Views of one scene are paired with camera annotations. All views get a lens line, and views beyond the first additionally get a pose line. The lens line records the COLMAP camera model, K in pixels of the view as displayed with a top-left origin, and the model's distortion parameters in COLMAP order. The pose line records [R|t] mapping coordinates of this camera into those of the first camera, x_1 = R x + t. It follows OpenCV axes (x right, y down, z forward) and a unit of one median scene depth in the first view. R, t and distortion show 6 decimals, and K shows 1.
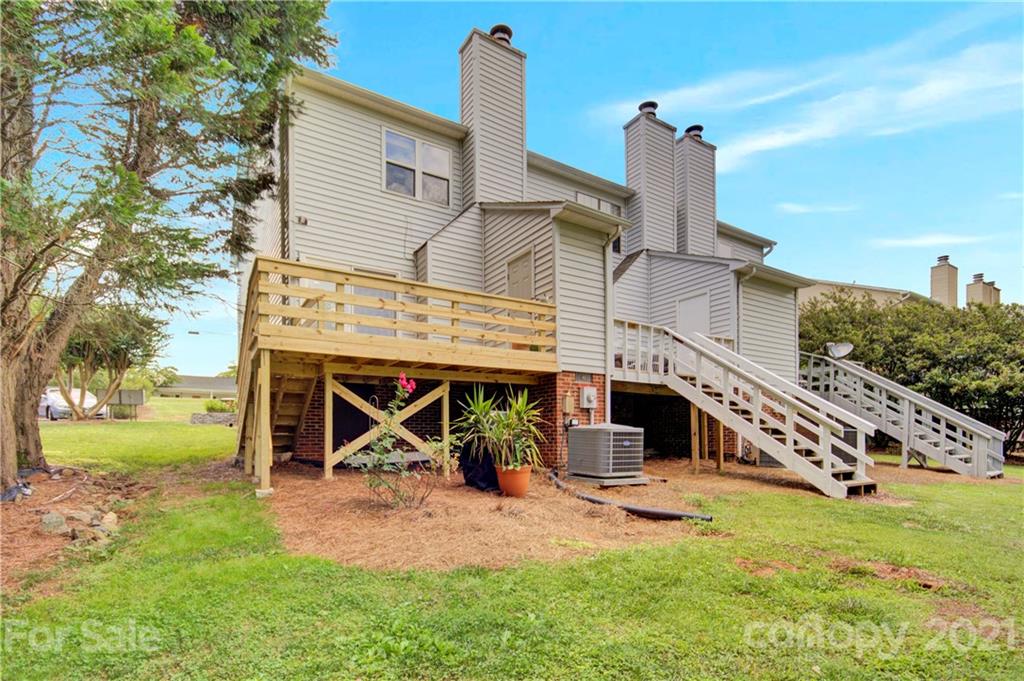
lens RADIAL K [[472.0, 0, 526.2], [0, 472.0, 366.5], [0, 0, 1]] dist [0.010933, -0.000518]
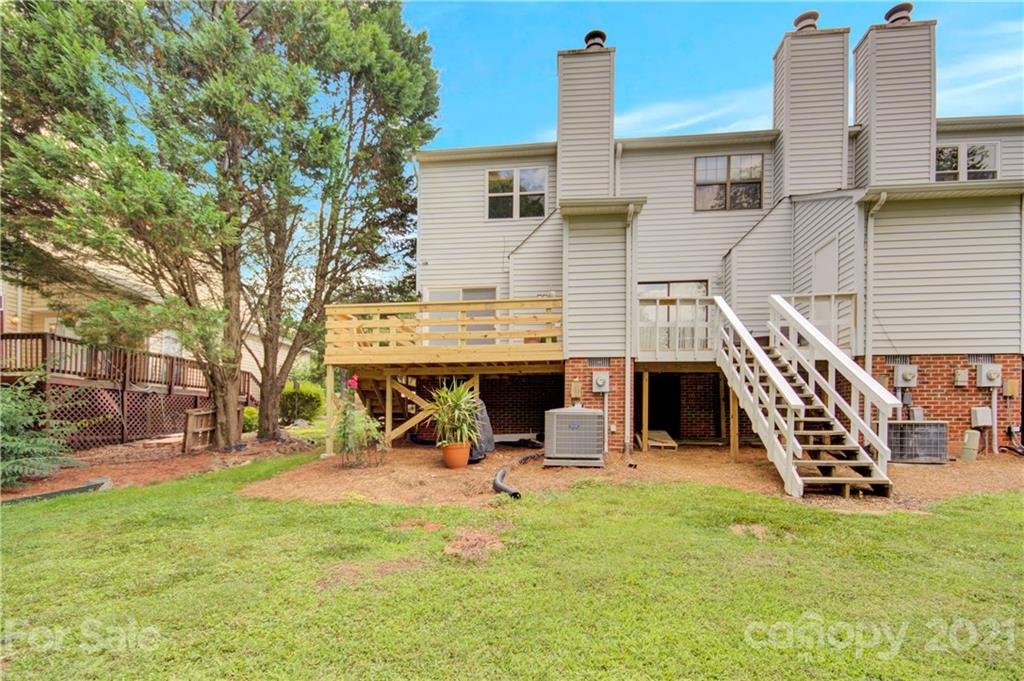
lens RADIAL K [[472.0, 0, 519.5], [0, 472.0, 340.0], [0, 0, 1]] dist [0.010933, -0.000518]
pose [[0.797105, -0.106474, -0.594379, 0.581896], [0.087004, 0.994312, -0.061437, 0.022599], [0.597539, -0.002742, 0.801835, 0.080330]]
